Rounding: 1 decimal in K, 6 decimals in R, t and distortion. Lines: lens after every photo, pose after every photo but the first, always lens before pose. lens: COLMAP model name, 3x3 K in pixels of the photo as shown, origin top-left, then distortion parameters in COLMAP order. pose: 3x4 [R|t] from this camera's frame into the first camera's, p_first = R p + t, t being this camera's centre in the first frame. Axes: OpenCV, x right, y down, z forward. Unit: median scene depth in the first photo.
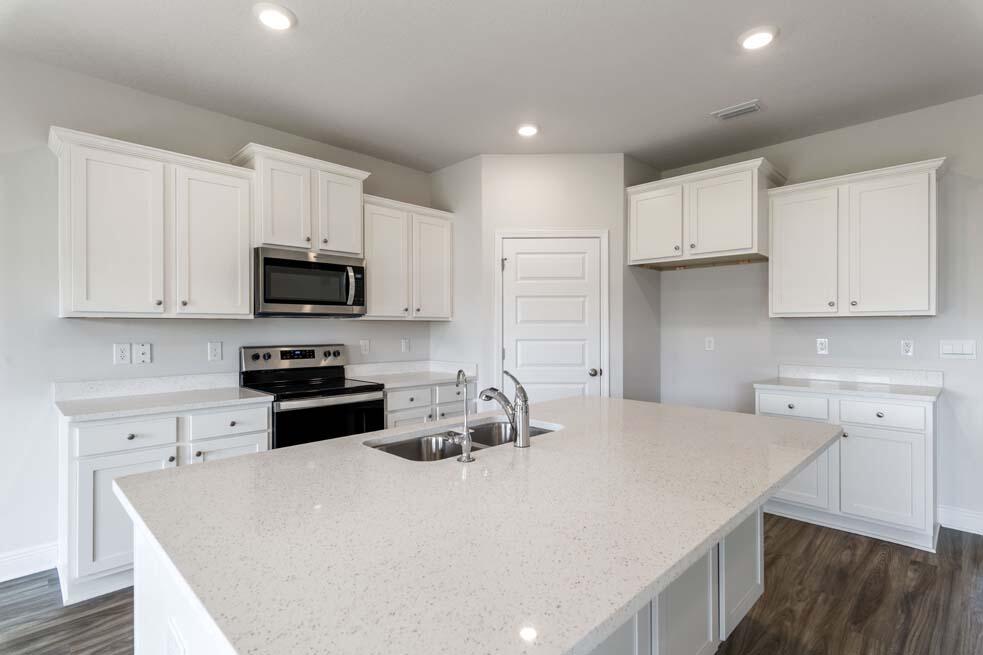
lens RADIAL K [[478.7, 0, 491.6], [0, 478.7, 324.5], [0, 0, 1]] dist [0.003693, 0.002179]
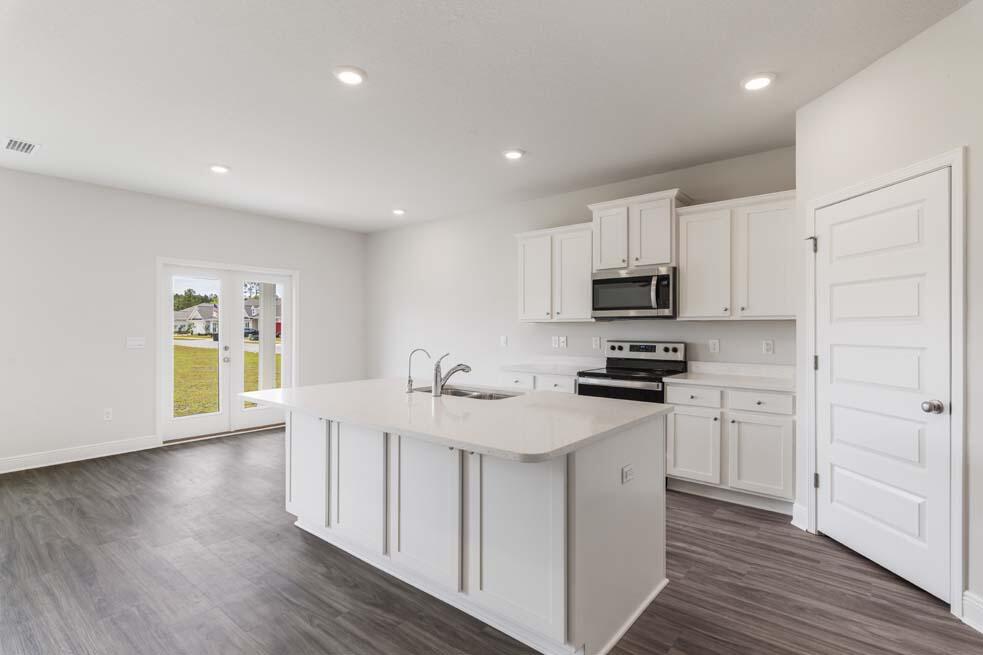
lens RADIAL K [[478.7, 0, 498.2], [0, 478.7, 329.5], [0, 0, 1]] dist [0.003693, 0.002179]
pose [[0.096822, 0.004183, -0.995293, 0.837530], [-0.000403, 0.999991, 0.004164, 0.006838], [0.995302, -0.000002, 0.096823, 0.489137]]
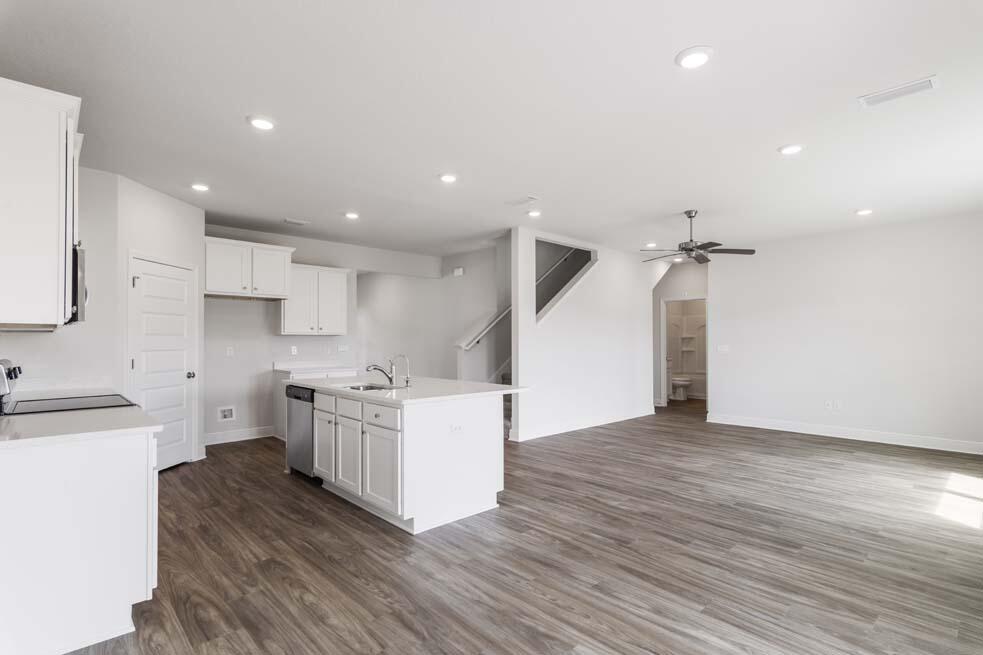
lens RADIAL K [[478.7, 0, 487.1], [0, 478.7, 332.6], [0, 0, 1]] dist [0.003693, 0.002179]
pose [[0.035345, 0.019109, 0.999192, -1.201089], [-0.001427, 0.999817, -0.019070, 0.010982], [-0.999374, -0.000752, 0.035366, 0.183200]]
